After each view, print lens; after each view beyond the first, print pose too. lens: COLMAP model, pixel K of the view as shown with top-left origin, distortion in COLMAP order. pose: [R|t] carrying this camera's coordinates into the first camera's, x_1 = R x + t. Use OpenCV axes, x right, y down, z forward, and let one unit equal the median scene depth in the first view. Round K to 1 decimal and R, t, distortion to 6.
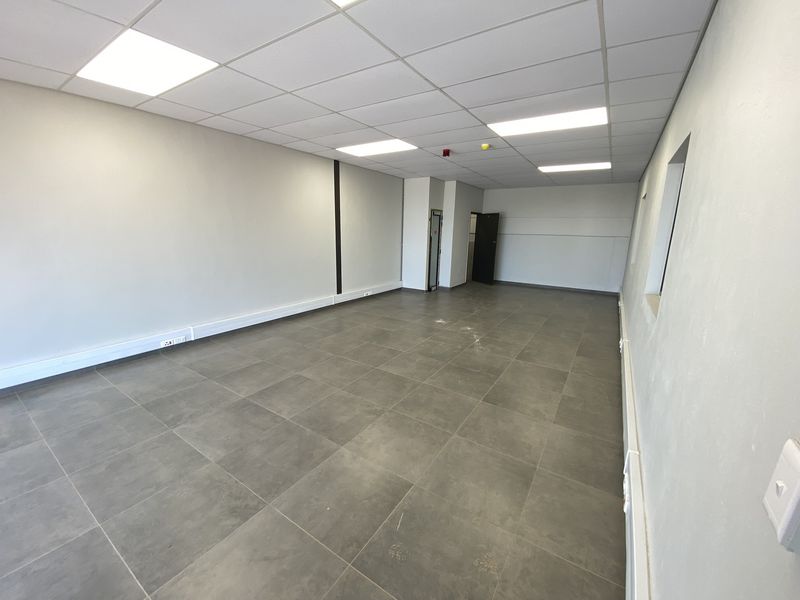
lens RADIAL K [[326.3, 0, 397.5], [0, 326.3, 300.4], [0, 0, 1]] dist [0.020124, -0.019435]
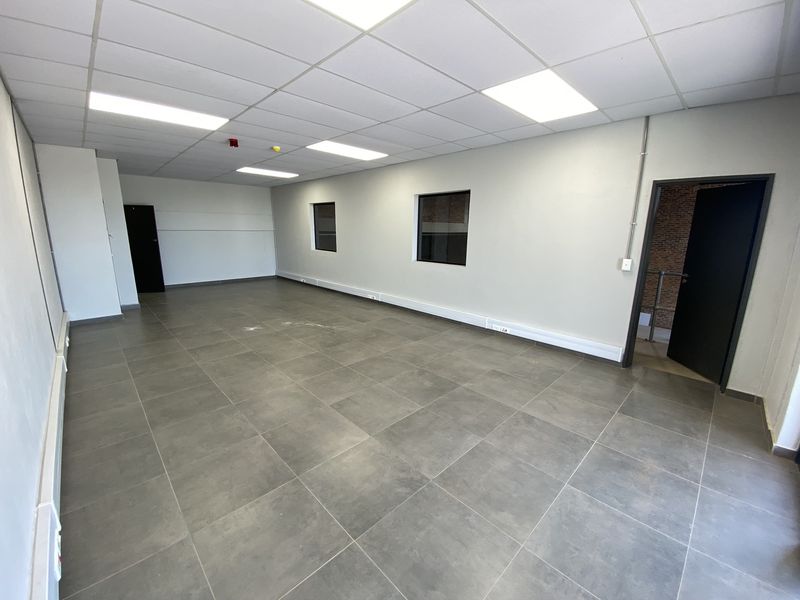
lens RADIAL K [[326.3, 0, 397.5], [0, 326.3, 300.4], [0, 0, 1]] dist [0.020124, -0.019435]
pose [[0.211468, -0.230642, 0.949782, -1.141185], [0.210806, 0.959649, 0.186102, -0.174069], [-0.954381, 0.160865, 0.251555, 0.657975]]
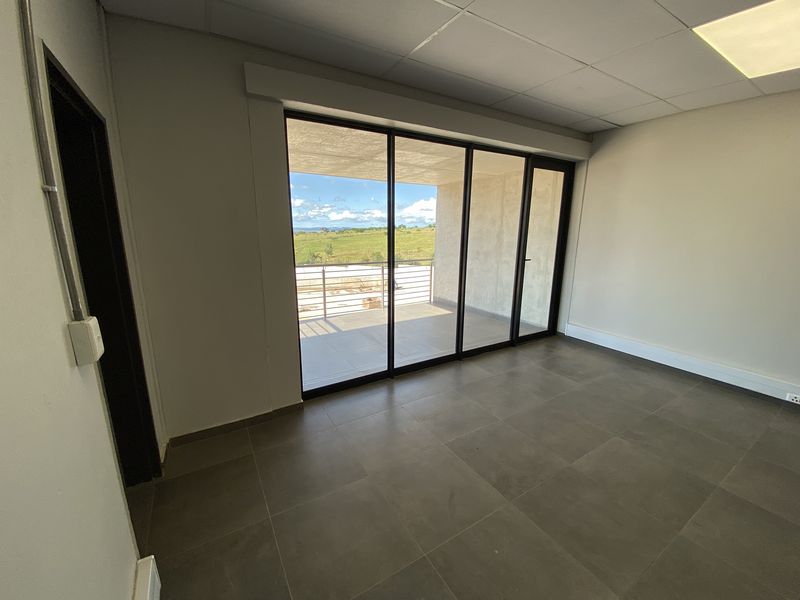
lens RADIAL K [[326.3, 0, 397.5], [0, 326.3, 300.4], [0, 0, 1]] dist [0.020124, -0.019435]
pose [[-0.422527, 0.173998, -0.889492, 0.334968], [-0.221012, 0.931995, 0.287297, -0.106186], [0.878991, 0.317980, -0.355337, 0.523281]]
